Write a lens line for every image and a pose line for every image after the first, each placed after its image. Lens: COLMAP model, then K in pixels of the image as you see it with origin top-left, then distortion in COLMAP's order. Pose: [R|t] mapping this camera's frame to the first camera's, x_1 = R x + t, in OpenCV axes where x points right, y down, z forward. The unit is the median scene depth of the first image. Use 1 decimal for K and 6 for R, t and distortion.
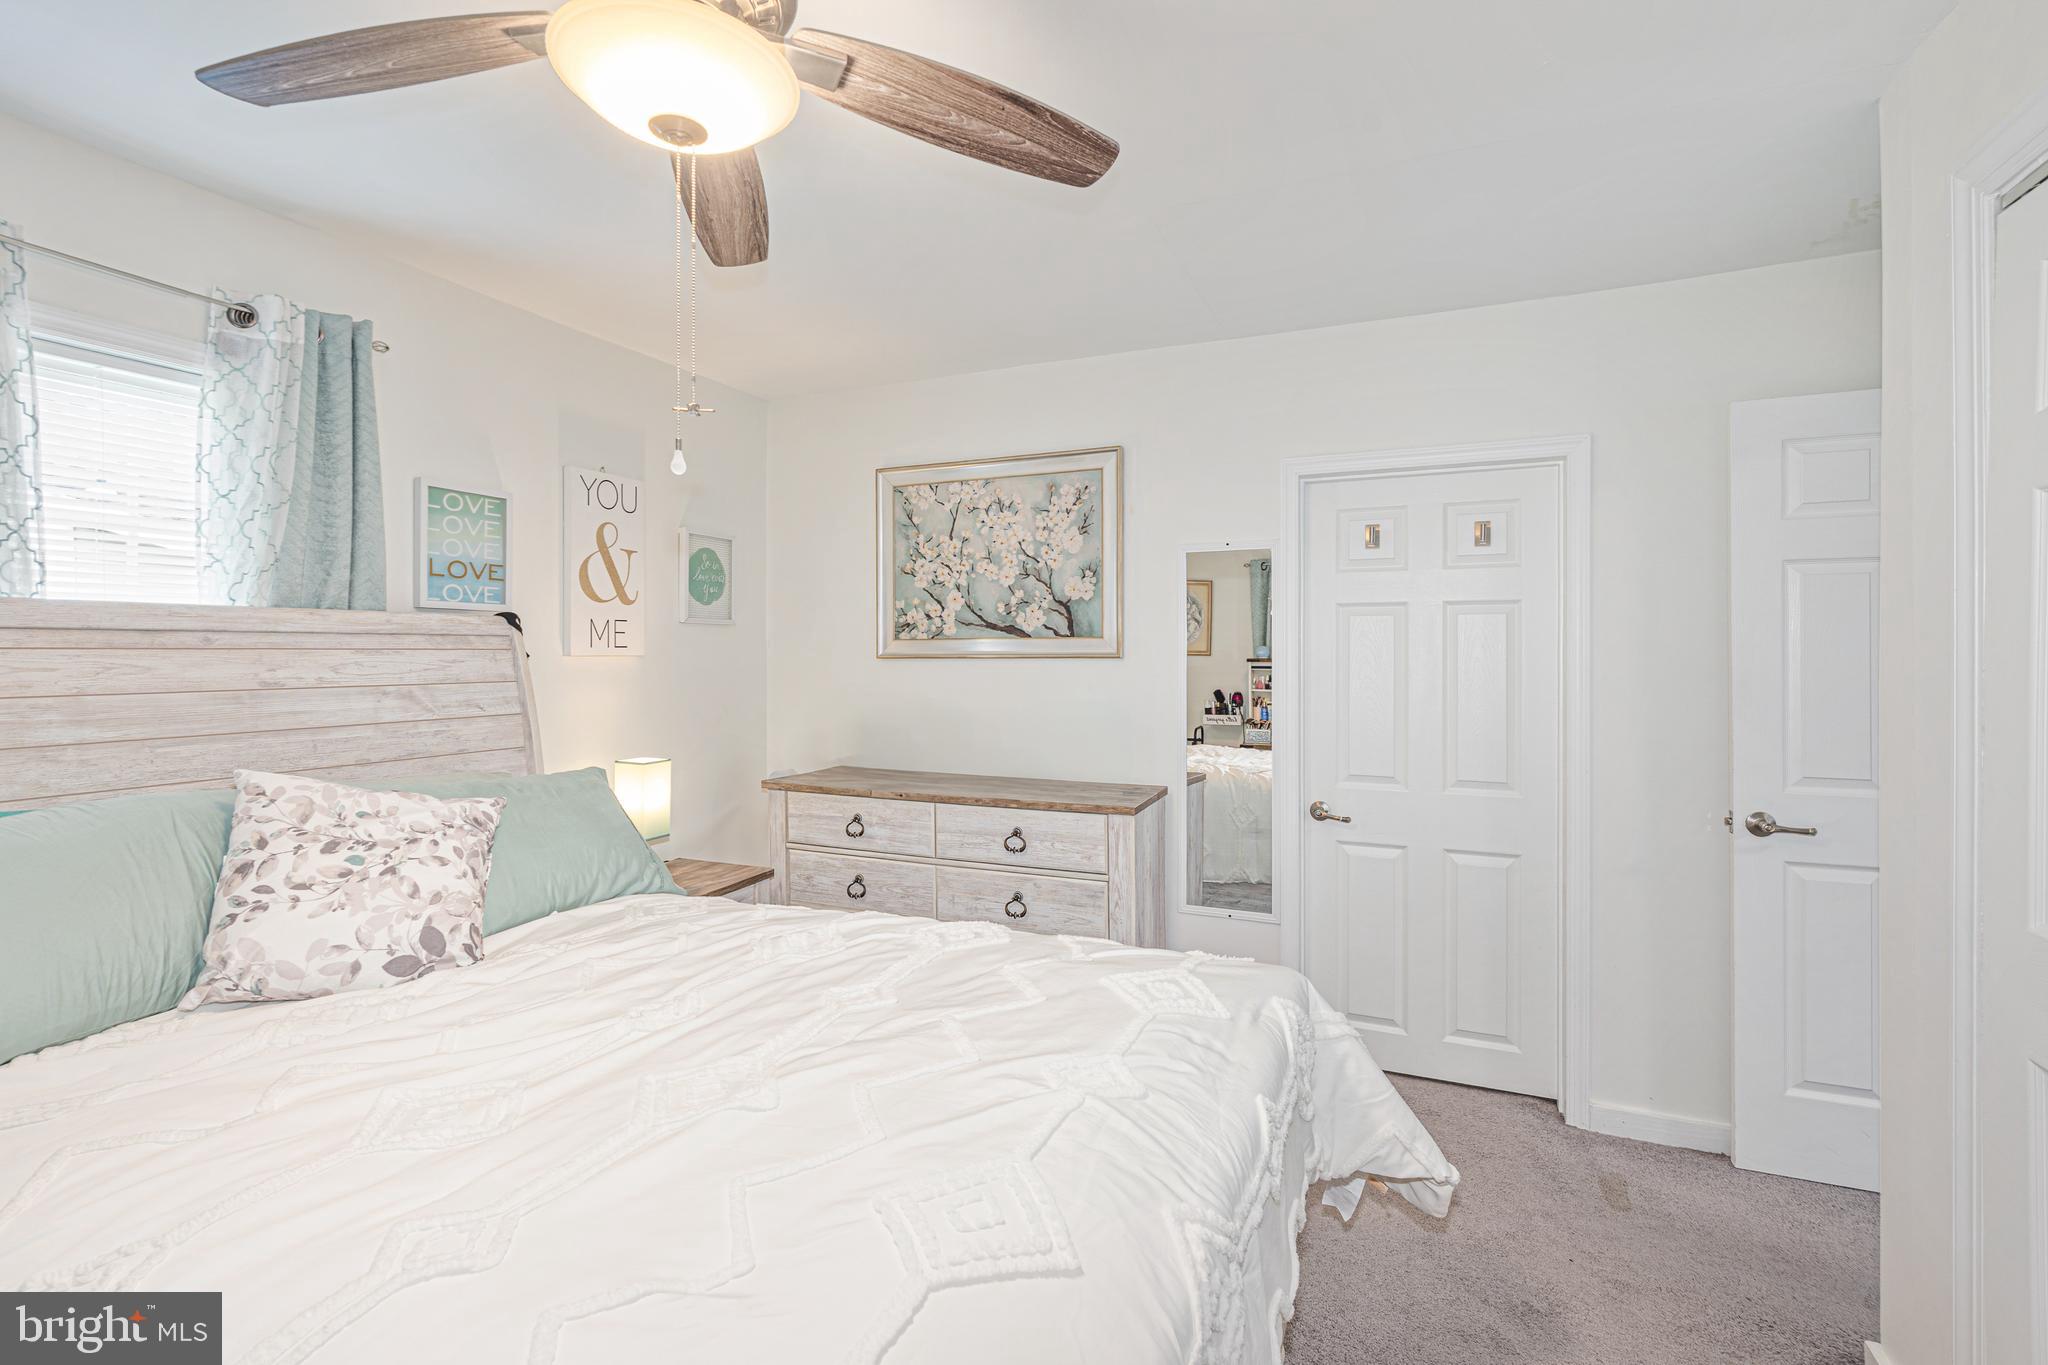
lens RADIAL K [[921.3, 0, 1026.1], [0, 921.3, 647.7], [0, 0, 1]] dist [-0.001594, 0.000106]
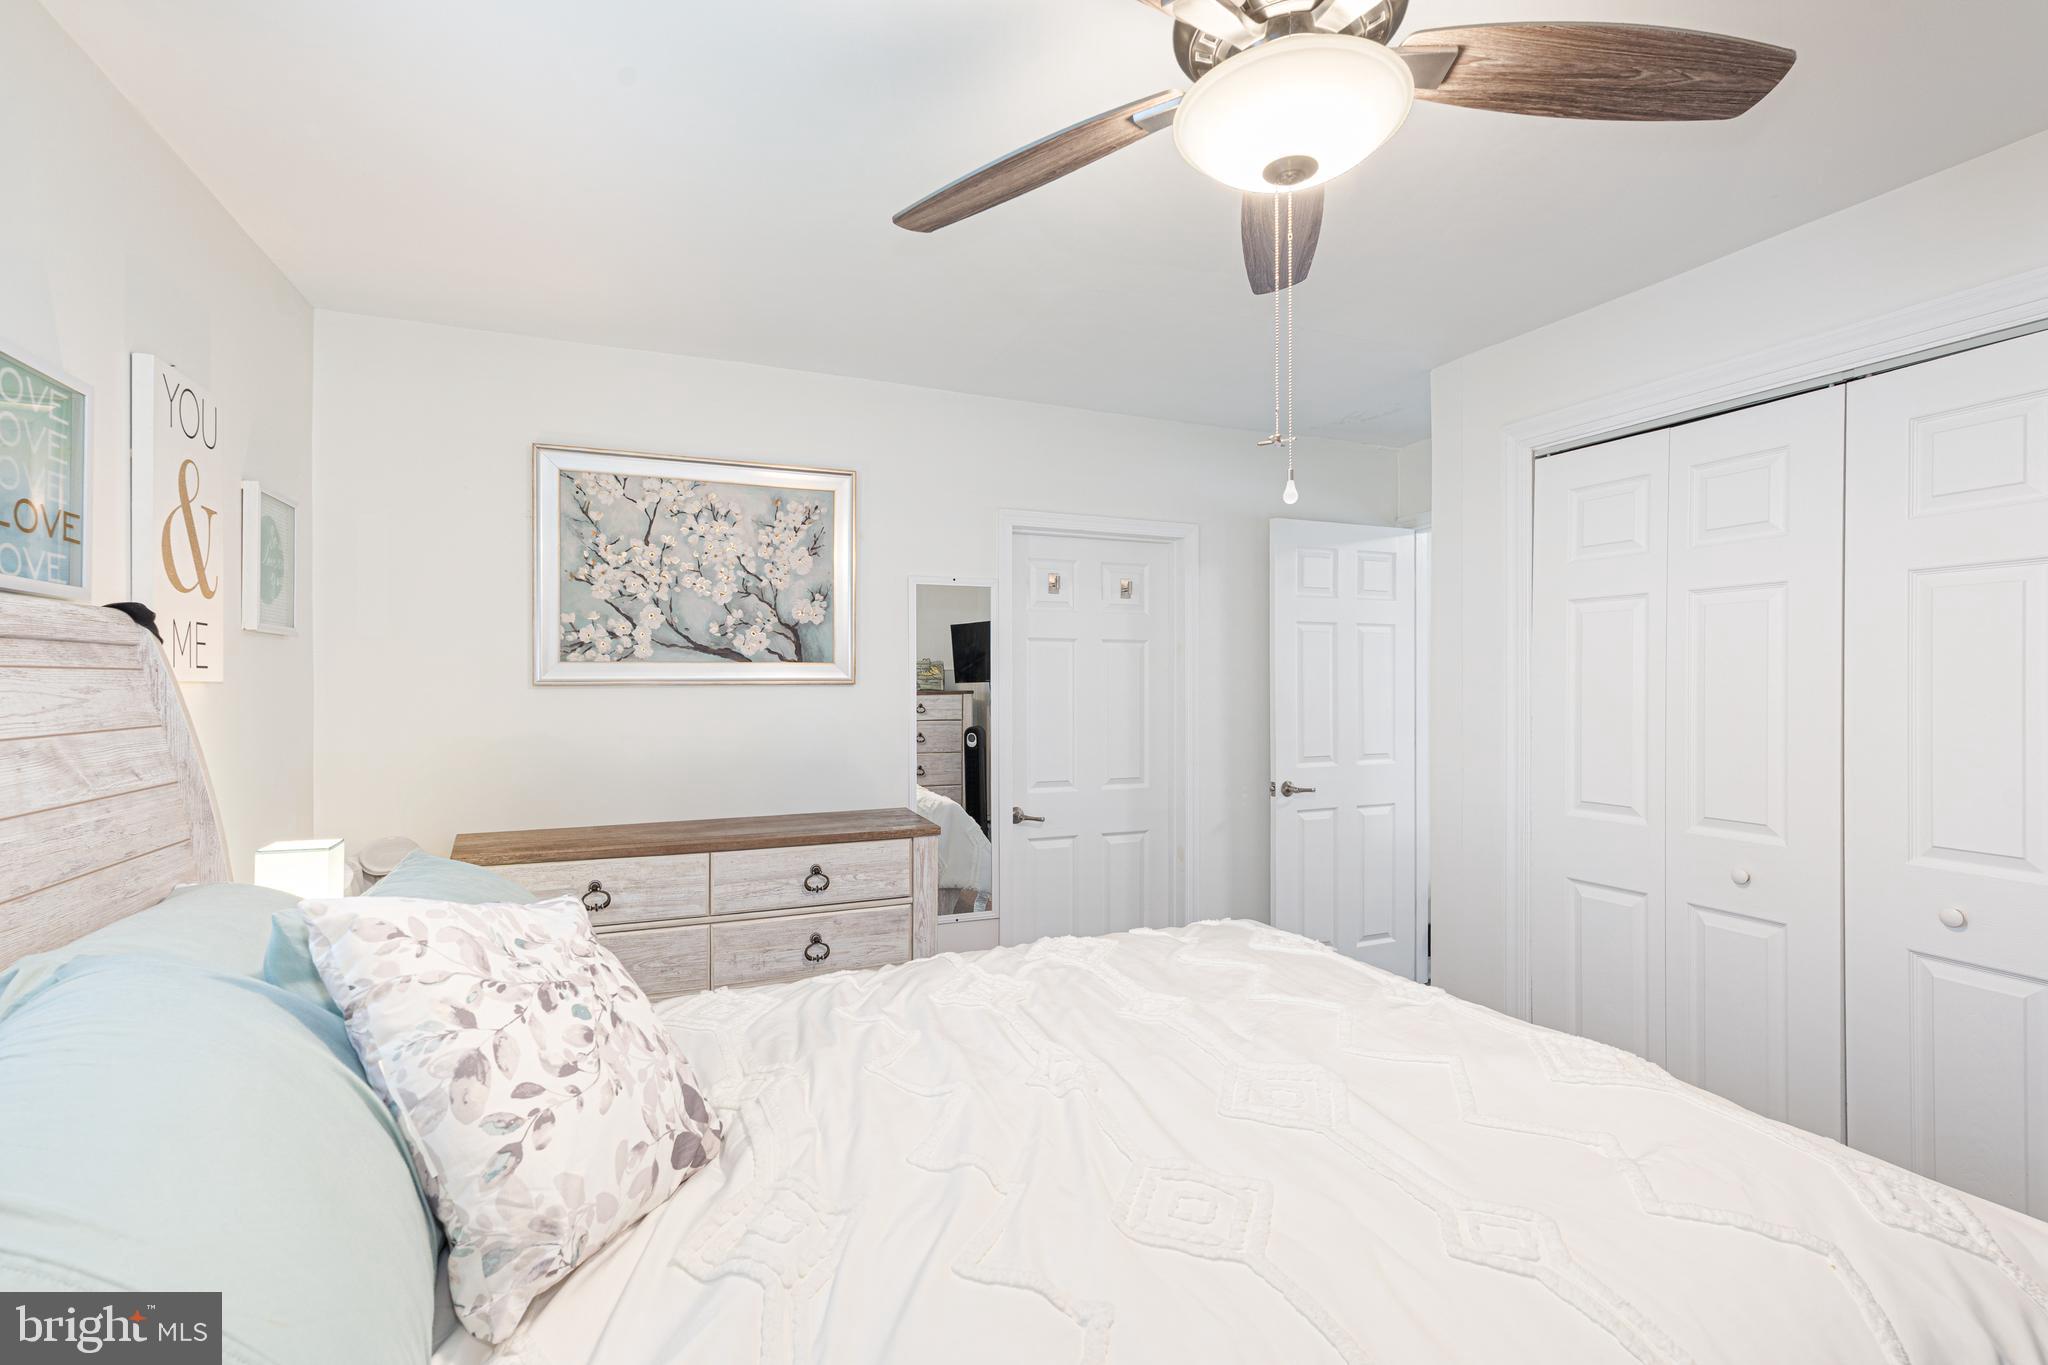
lens RADIAL K [[910.2, 0, 1027.2], [0, 910.2, 674.5], [0, 0, 1]] dist [-0.000521, 0.000254]
pose [[0.692333, 0.006188, 0.721552, -0.460236], [-0.004614, 0.999981, -0.004148, 0.003739], [-0.721564, -0.000457, 0.692348, 0.176542]]
